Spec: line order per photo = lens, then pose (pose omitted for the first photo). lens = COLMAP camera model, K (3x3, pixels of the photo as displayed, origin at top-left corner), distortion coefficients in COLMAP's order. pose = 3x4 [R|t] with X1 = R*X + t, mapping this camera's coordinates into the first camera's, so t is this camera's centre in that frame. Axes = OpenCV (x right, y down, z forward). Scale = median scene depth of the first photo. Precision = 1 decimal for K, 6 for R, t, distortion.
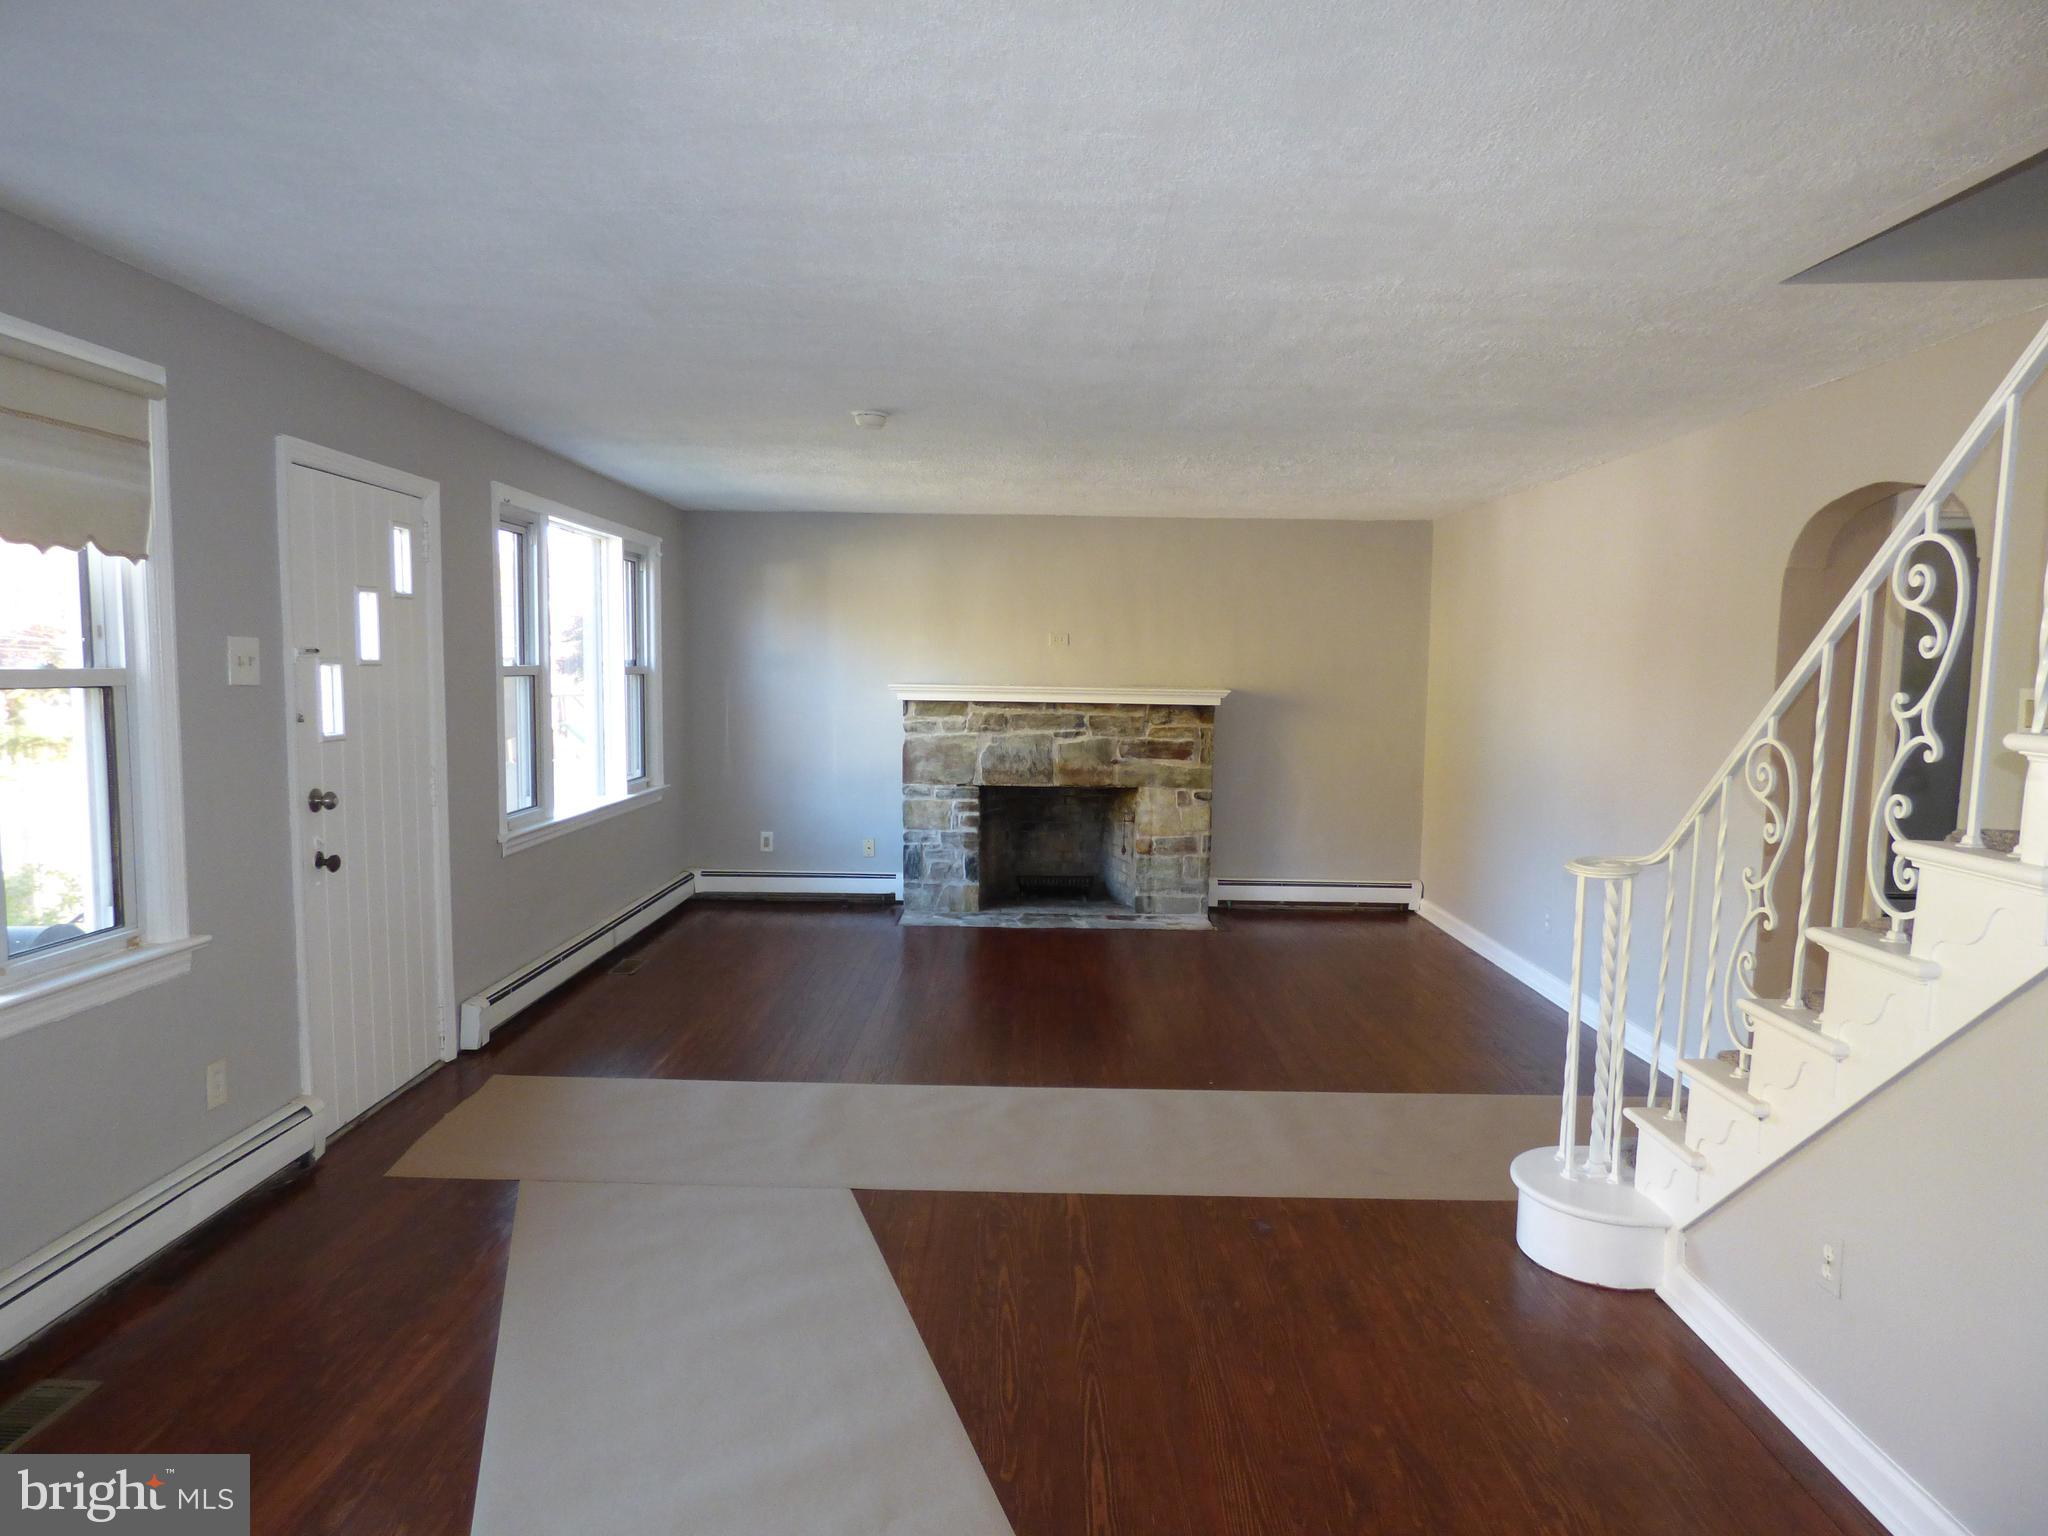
lens RADIAL K [[1266.7, 0, 1014.4], [0, 1266.7, 768.8], [0, 0, 1]] dist [-0.006732, 0.001257]
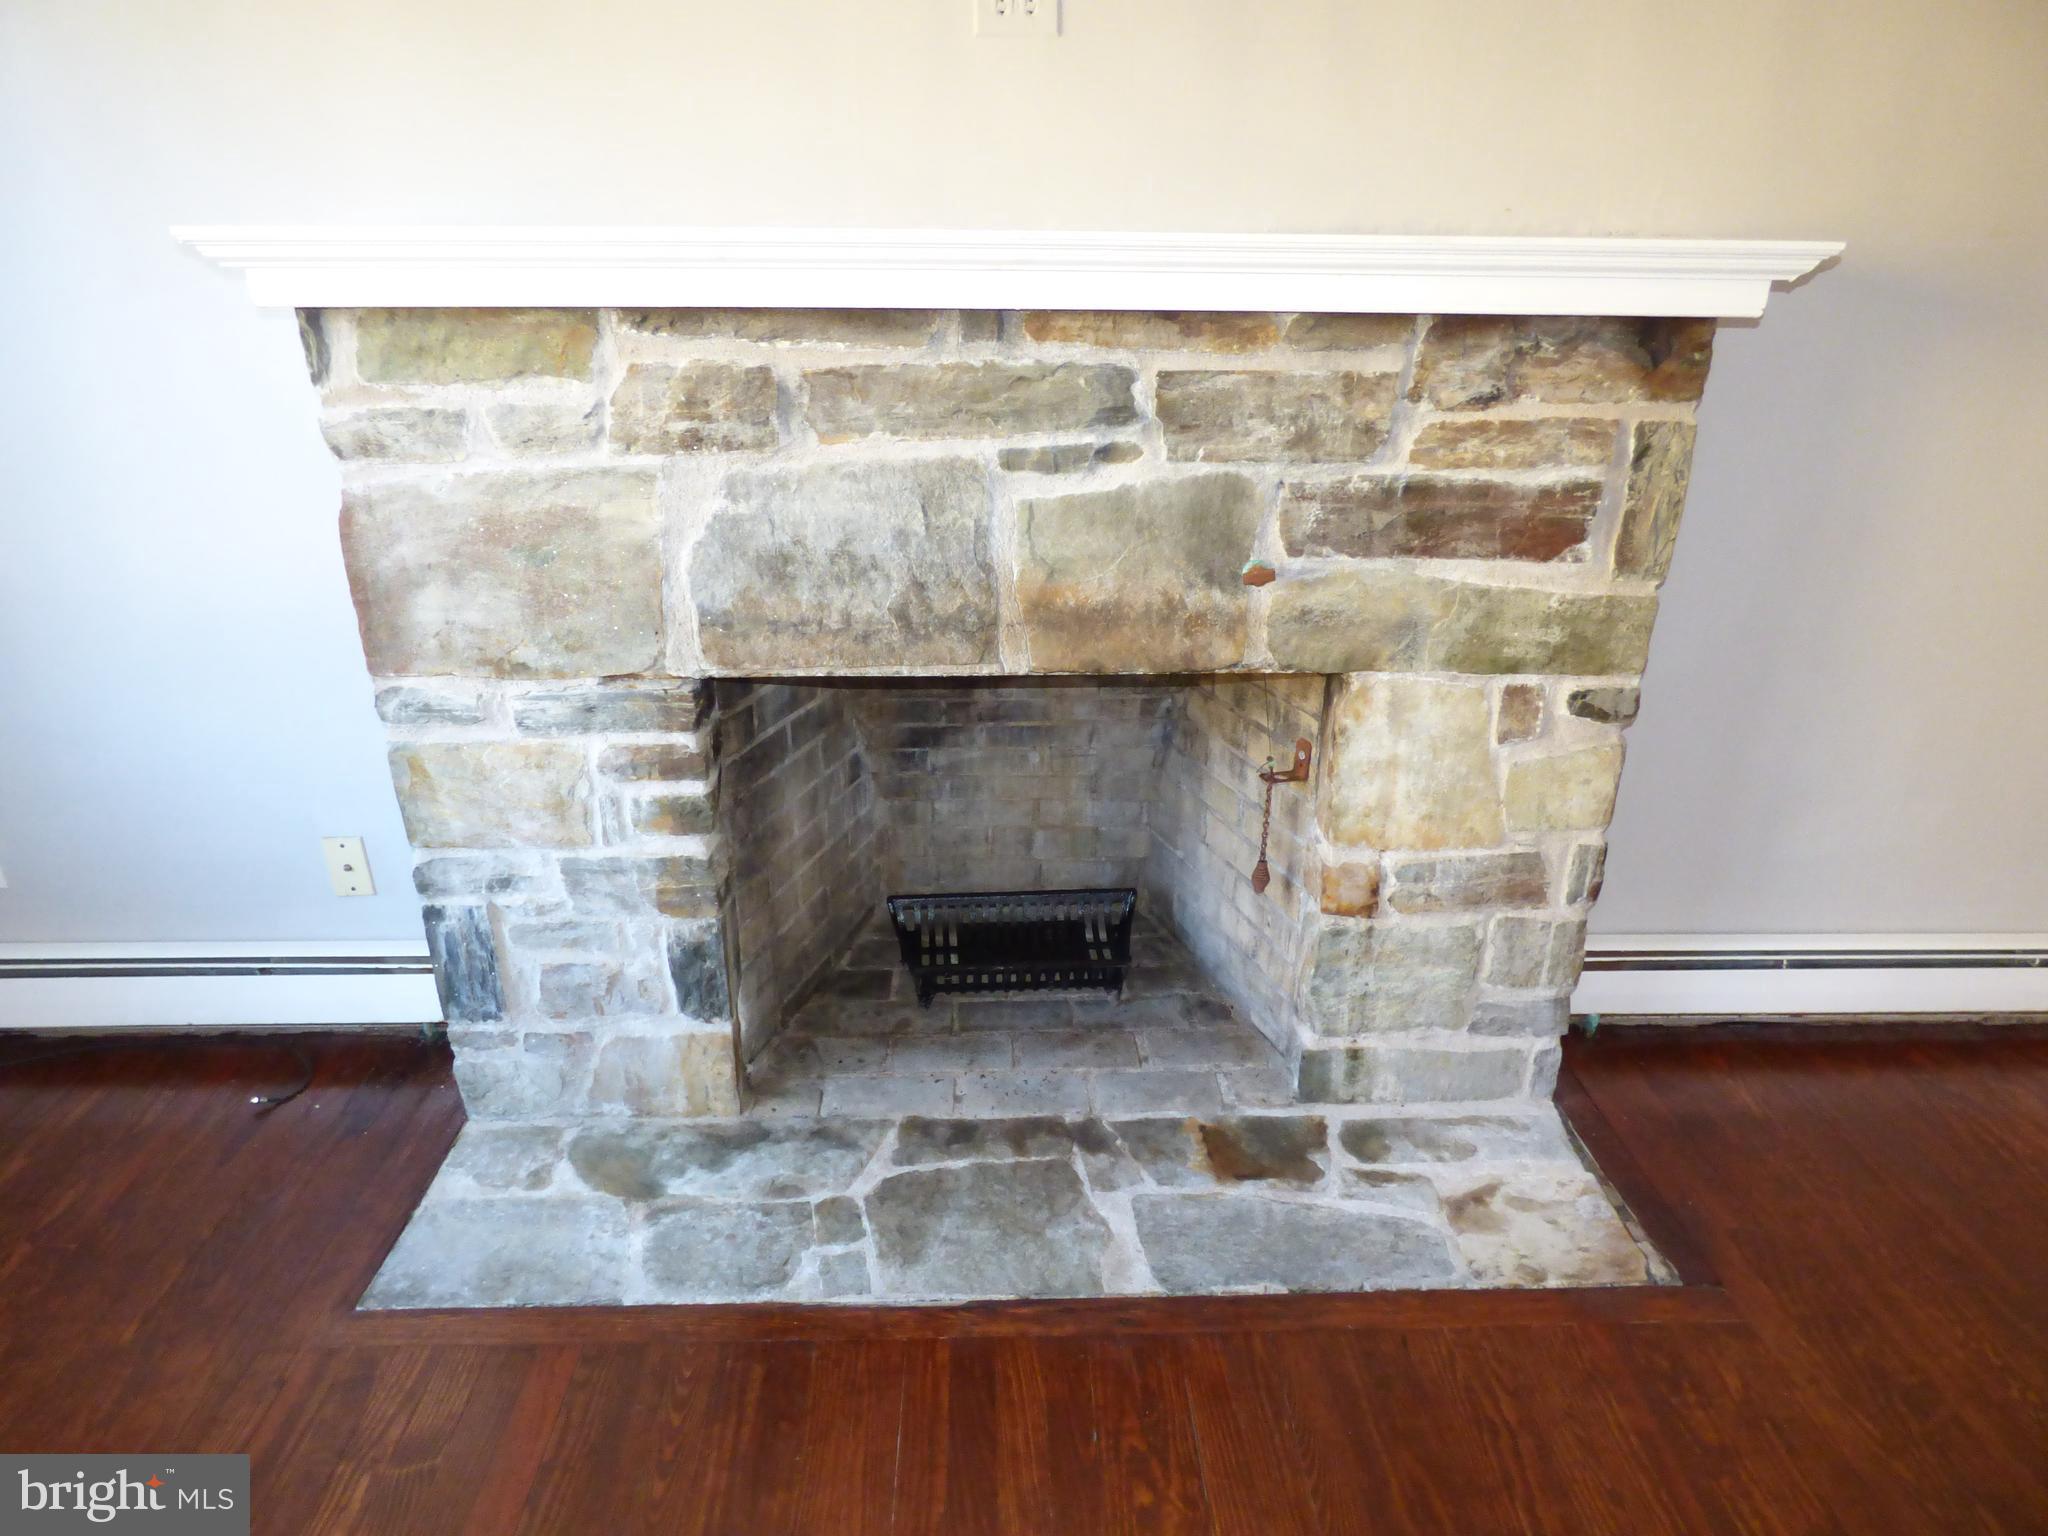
lens RADIAL K [[1266.7, 0, 1014.4], [0, 1266.7, 768.8], [0, 0, 1]] dist [-0.006732, 0.001257]
pose [[0.999370, -0.020657, 0.028861, 0.025909], [0.011407, 0.956972, 0.289957, -0.039567], [-0.033609, -0.289445, 0.956604, 0.764174]]
